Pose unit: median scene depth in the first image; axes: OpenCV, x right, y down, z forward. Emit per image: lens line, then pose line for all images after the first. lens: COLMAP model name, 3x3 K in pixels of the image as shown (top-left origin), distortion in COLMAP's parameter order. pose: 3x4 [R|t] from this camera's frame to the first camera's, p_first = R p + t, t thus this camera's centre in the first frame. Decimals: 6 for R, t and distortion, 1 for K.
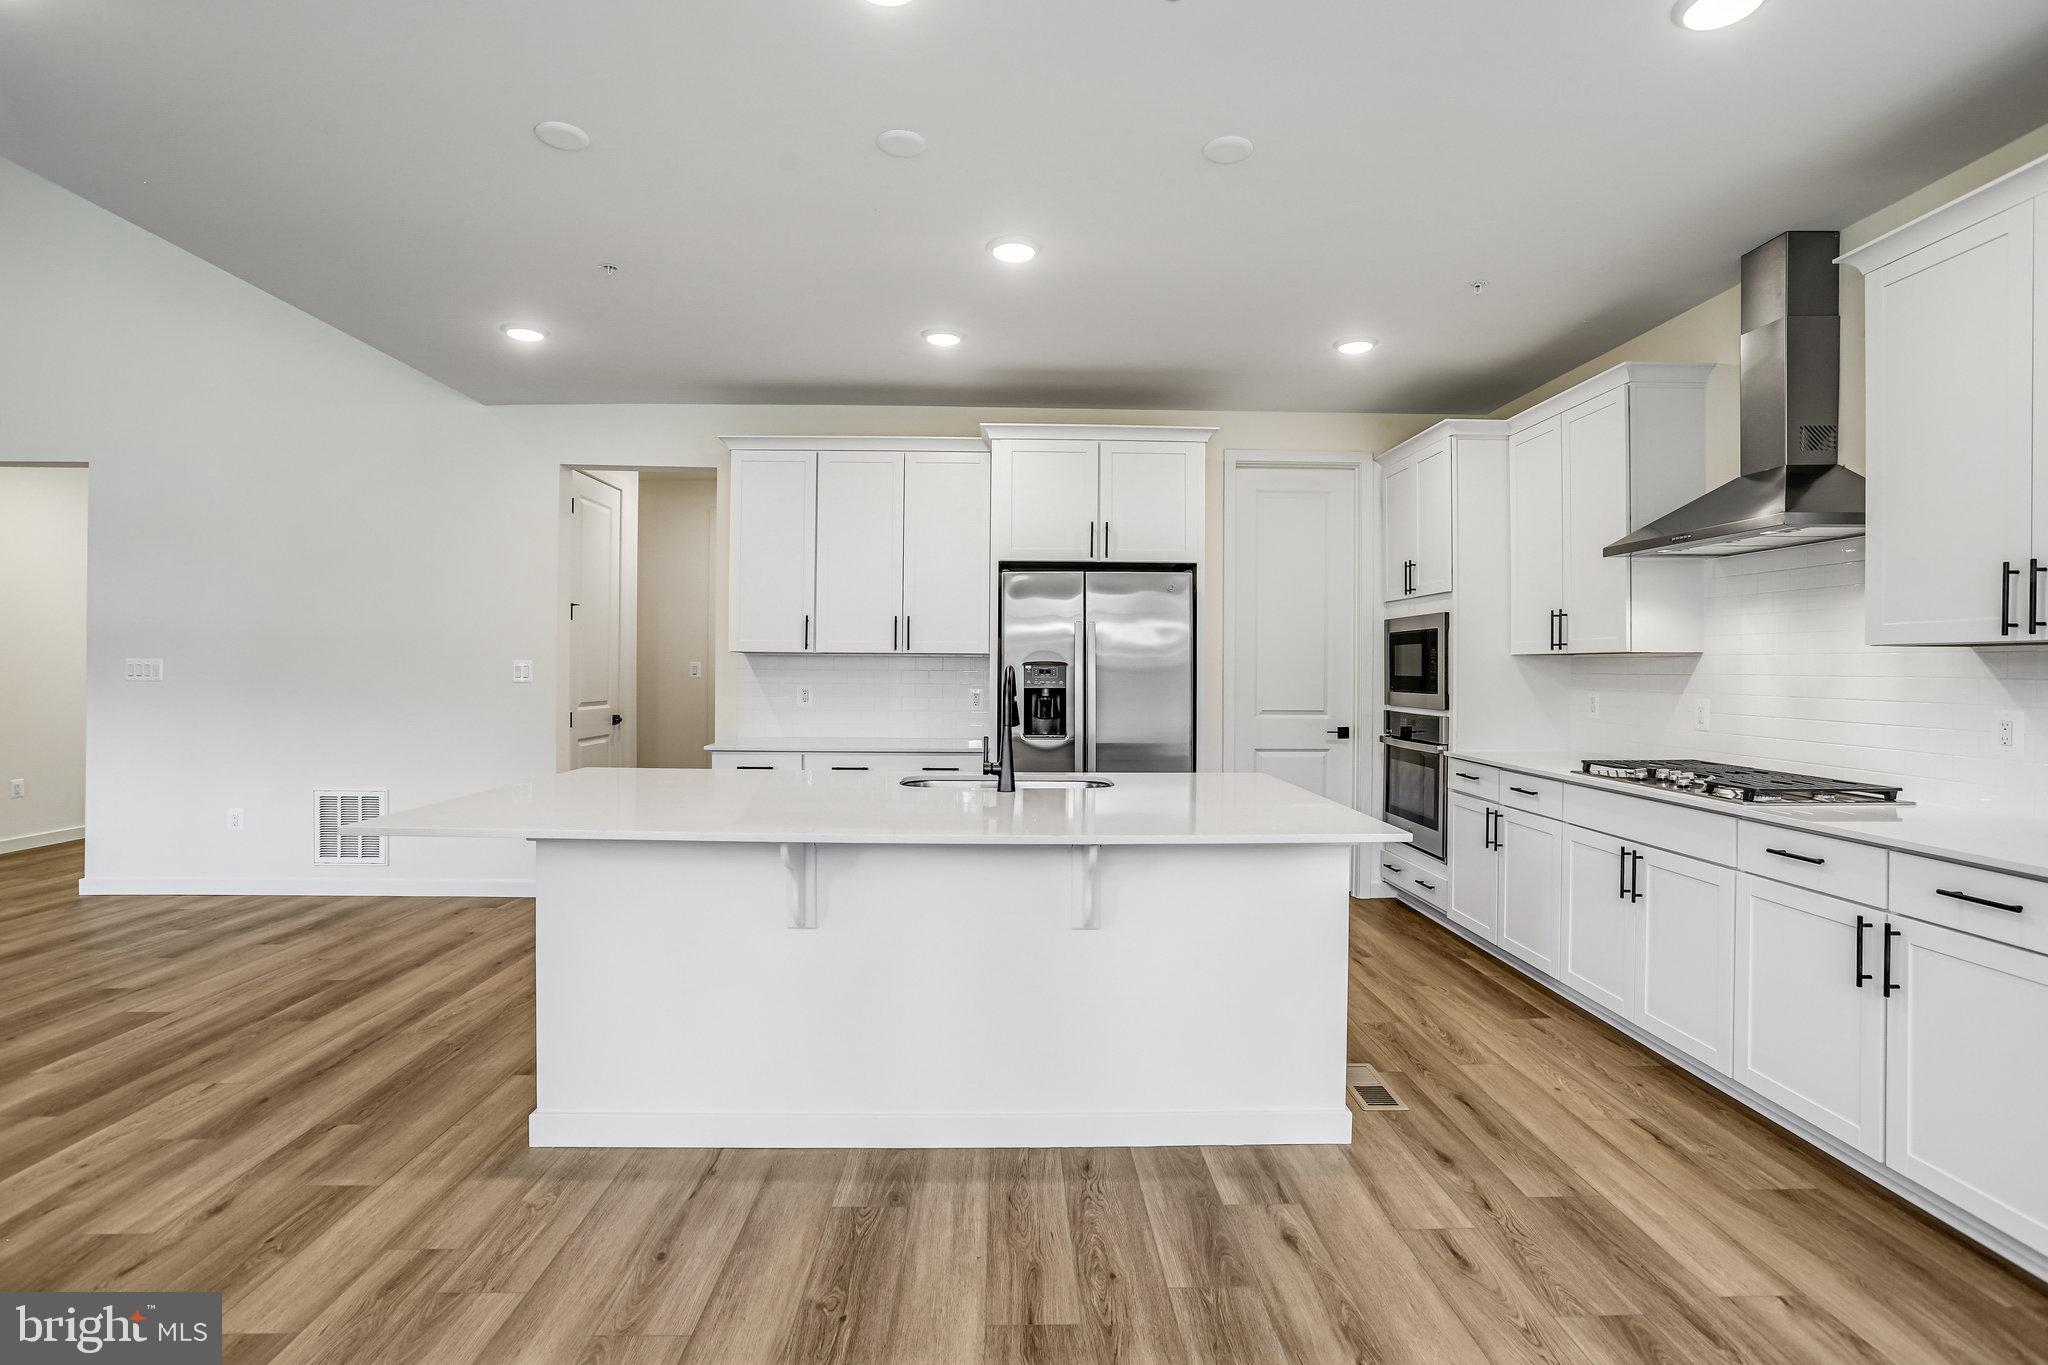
lens RADIAL K [[998.6, 0, 1033.2], [0, 998.6, 673.2], [0, 0, 1]] dist [-0.056074, 0.026527]
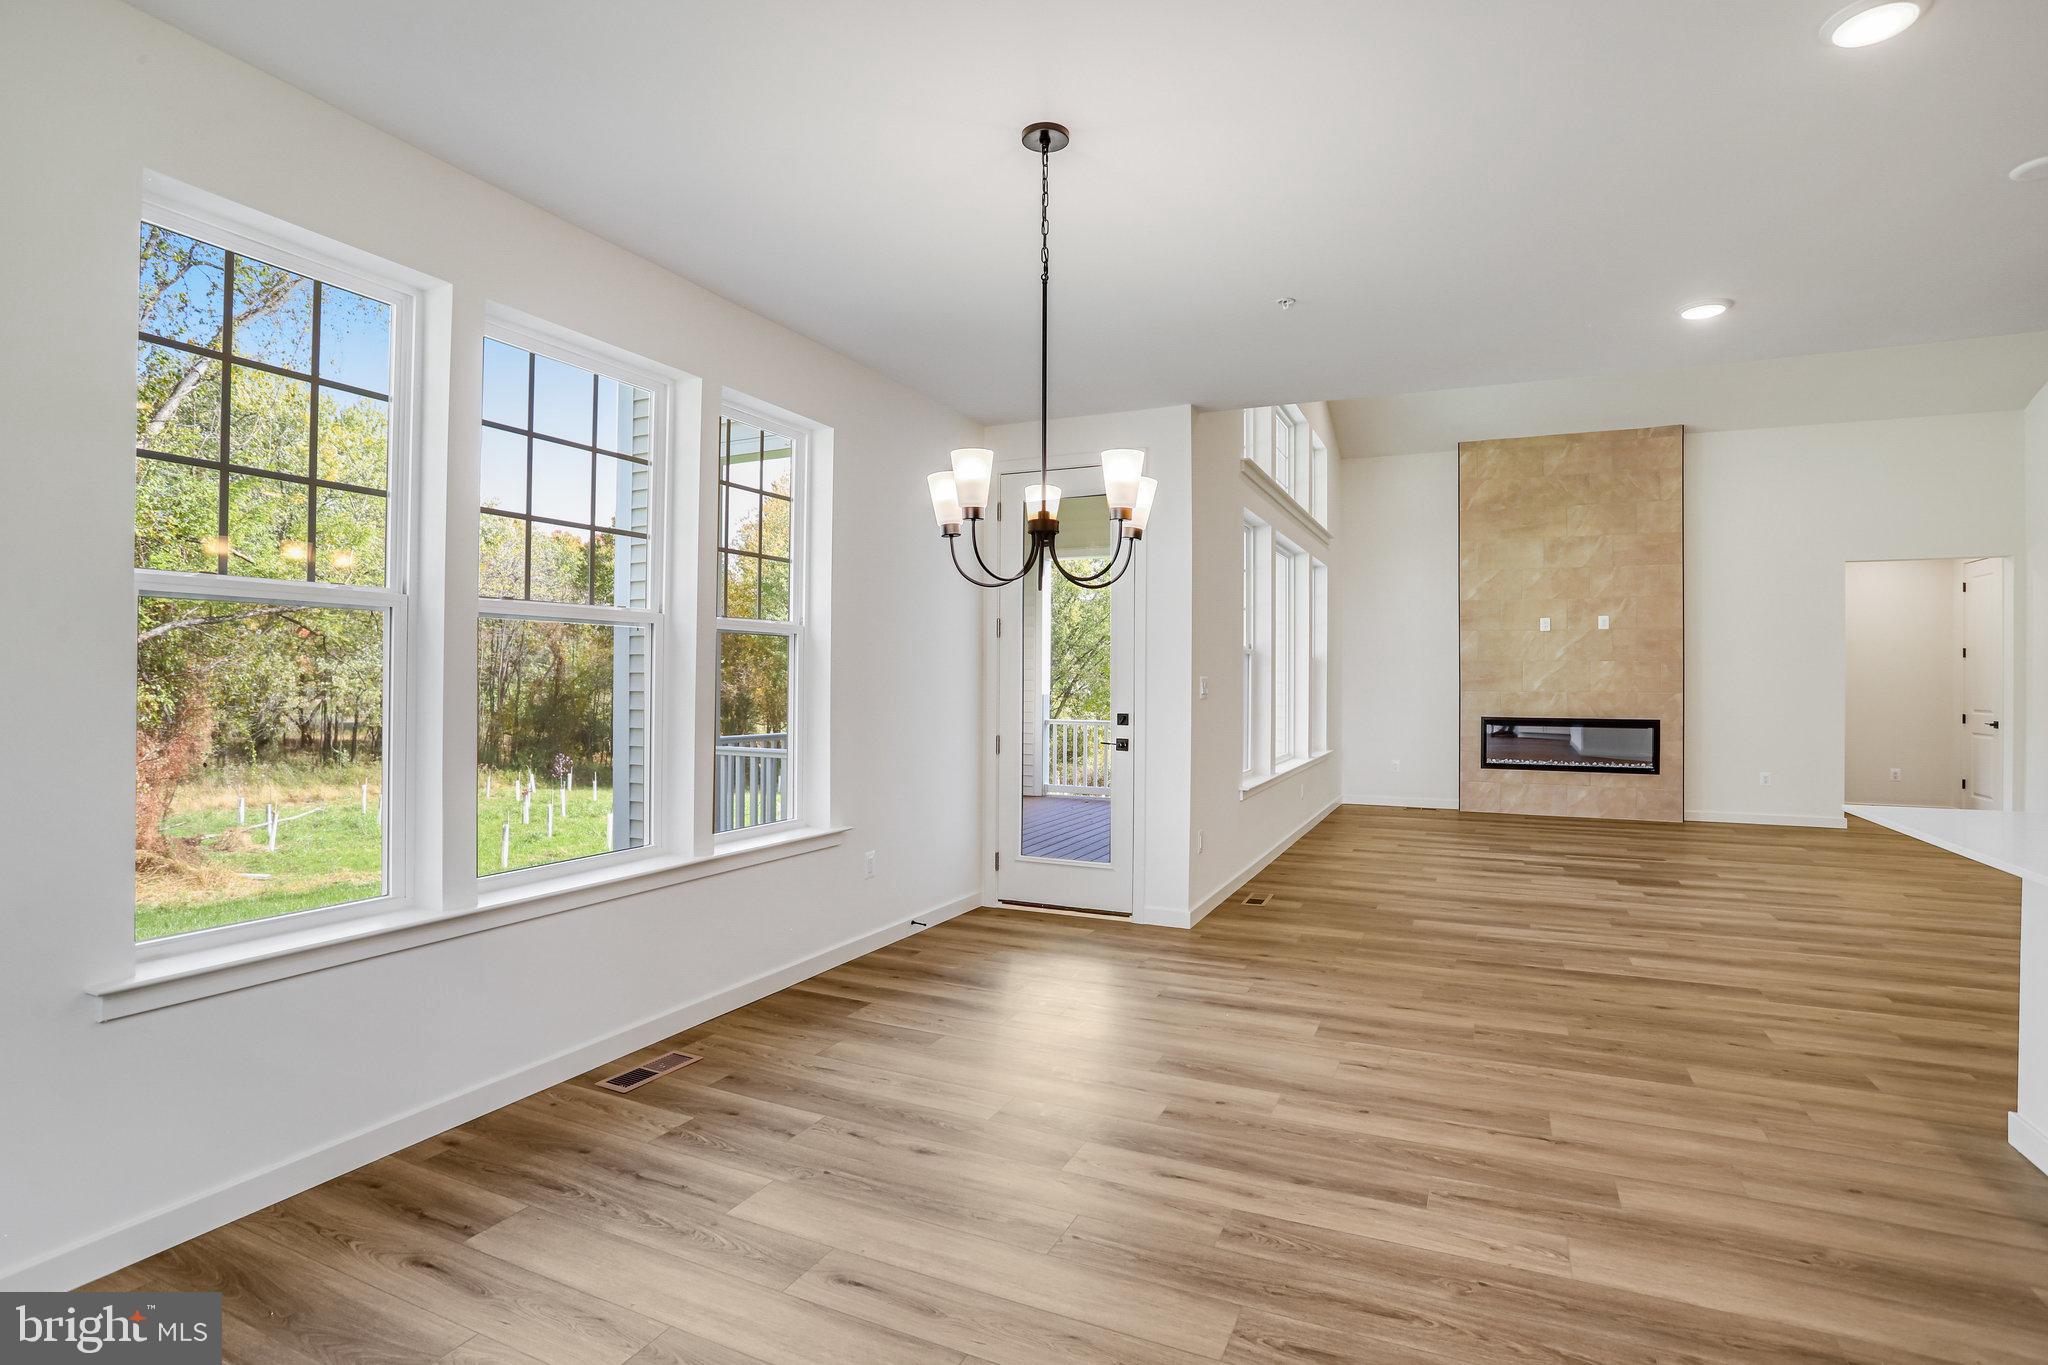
lens RADIAL K [[1008.4, 0, 1036.3], [0, 1008.4, 679.0], [0, 0, 1]] dist [-0.077319, 0.033864]
pose [[-0.436605, -0.011385, -0.899581, 0.602443], [-0.010627, 0.999915, -0.007497, 0.000647], [0.899591, 0.006287, -0.436689, 0.338528]]
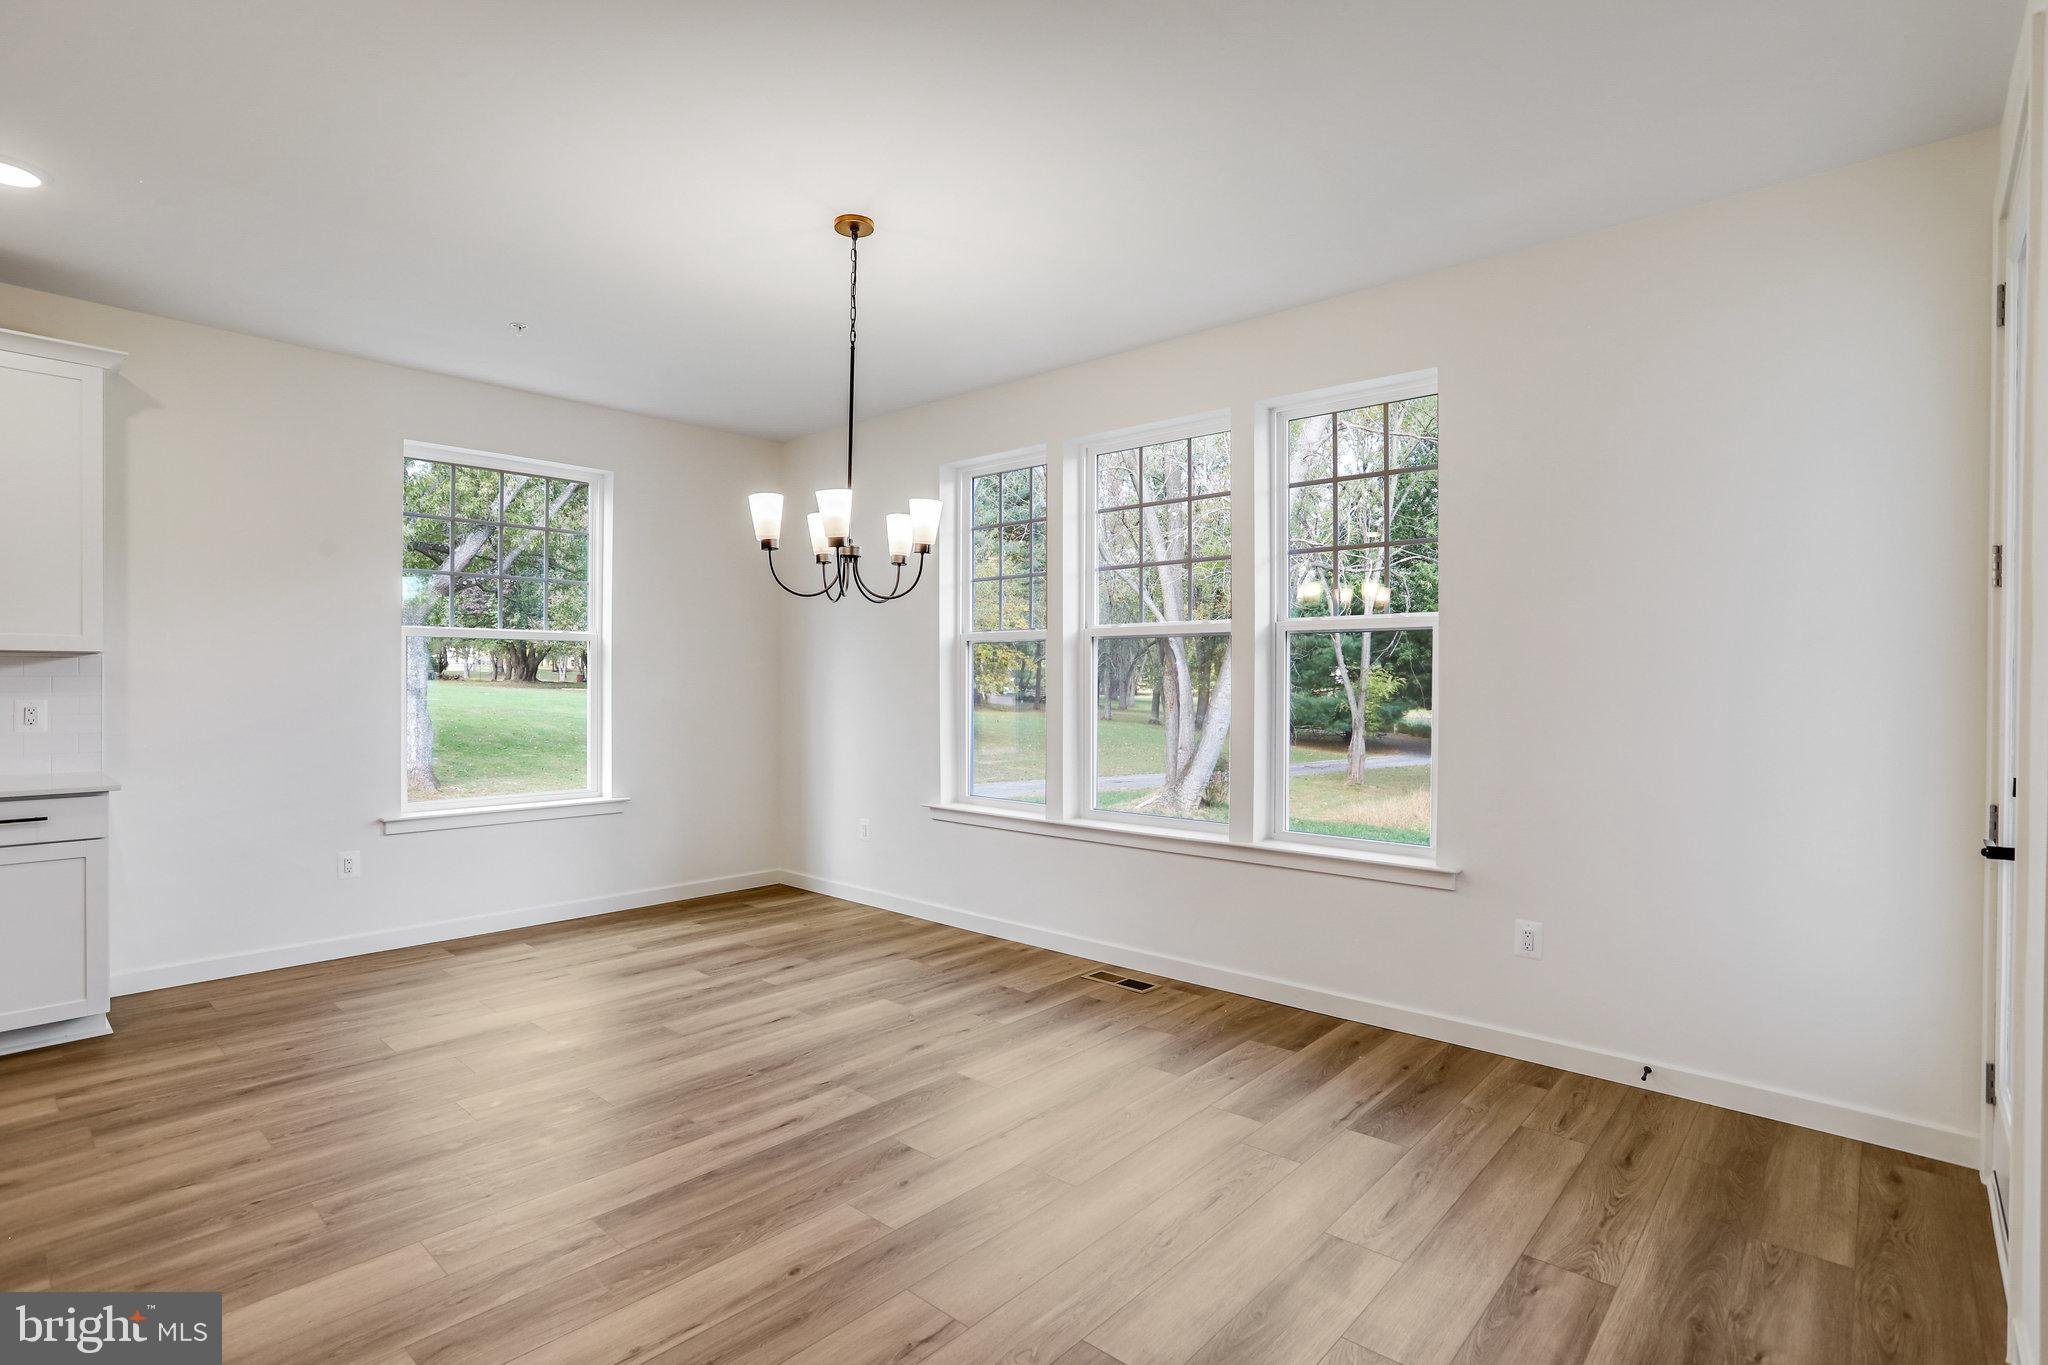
lens RADIAL K [[998.6, 0, 1033.2], [0, 998.6, 673.2], [0, 0, 1]] dist [-0.056074, 0.026527]
pose [[-0.731320, -0.007322, 0.681995, -0.672846], [-0.009418, 0.999955, 0.000637, -0.009262], [-0.681970, -0.005957, -0.731356, 0.547160]]
